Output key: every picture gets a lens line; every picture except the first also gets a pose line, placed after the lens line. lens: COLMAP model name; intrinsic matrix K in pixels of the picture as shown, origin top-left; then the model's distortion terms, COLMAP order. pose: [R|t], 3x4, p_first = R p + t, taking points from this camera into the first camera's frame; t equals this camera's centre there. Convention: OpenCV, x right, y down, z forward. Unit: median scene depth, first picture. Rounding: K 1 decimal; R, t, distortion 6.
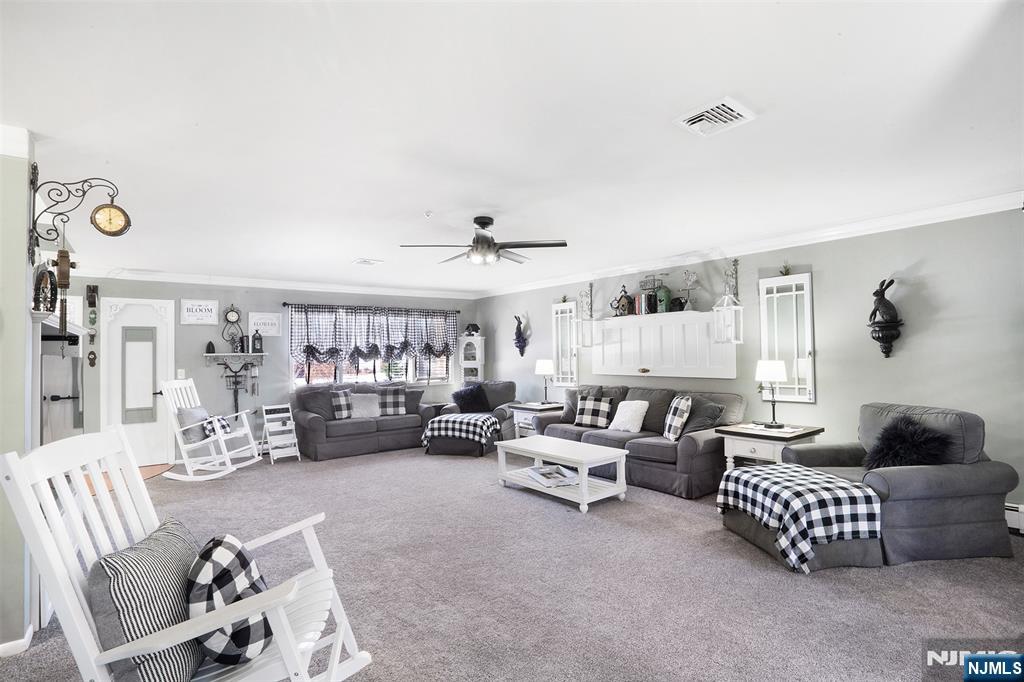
lens RADIAL K [[482.2, 0, 506.0], [0, 482.2, 344.2], [0, 0, 1]] dist [-0.053857, 0.020931]
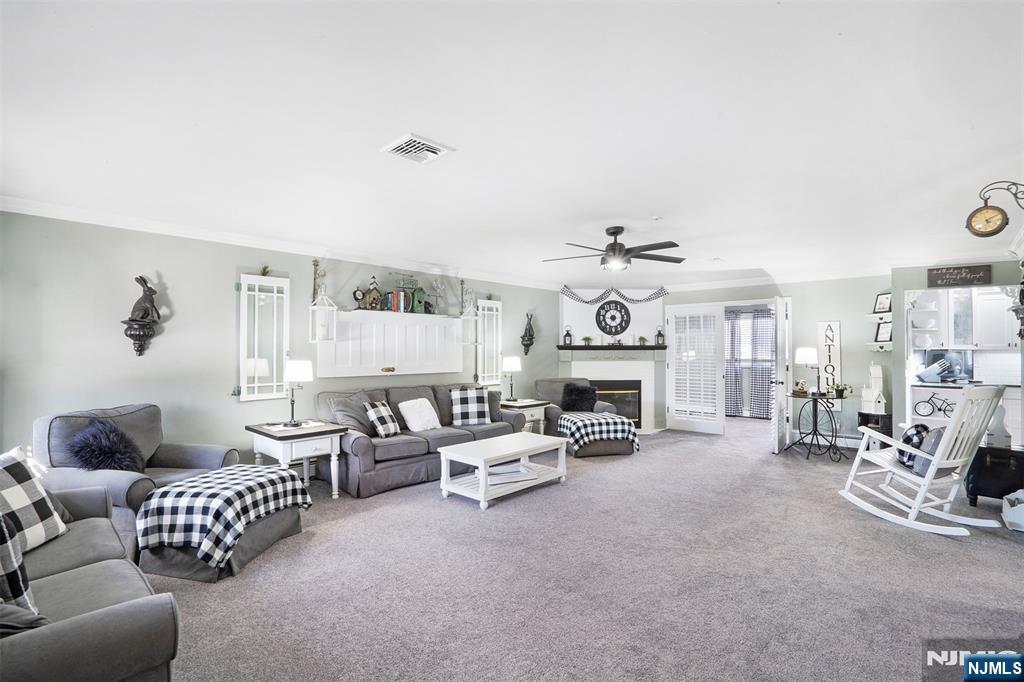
lens RADIAL K [[482.2, 0, 506.0], [0, 482.2, 344.2], [0, 0, 1]] dist [-0.053857, 0.020931]
pose [[-0.137040, 0.022675, 0.990306, -0.716273], [-0.023149, 0.999392, -0.026086, 0.024092], [-0.990295, -0.026499, -0.136432, 0.915142]]
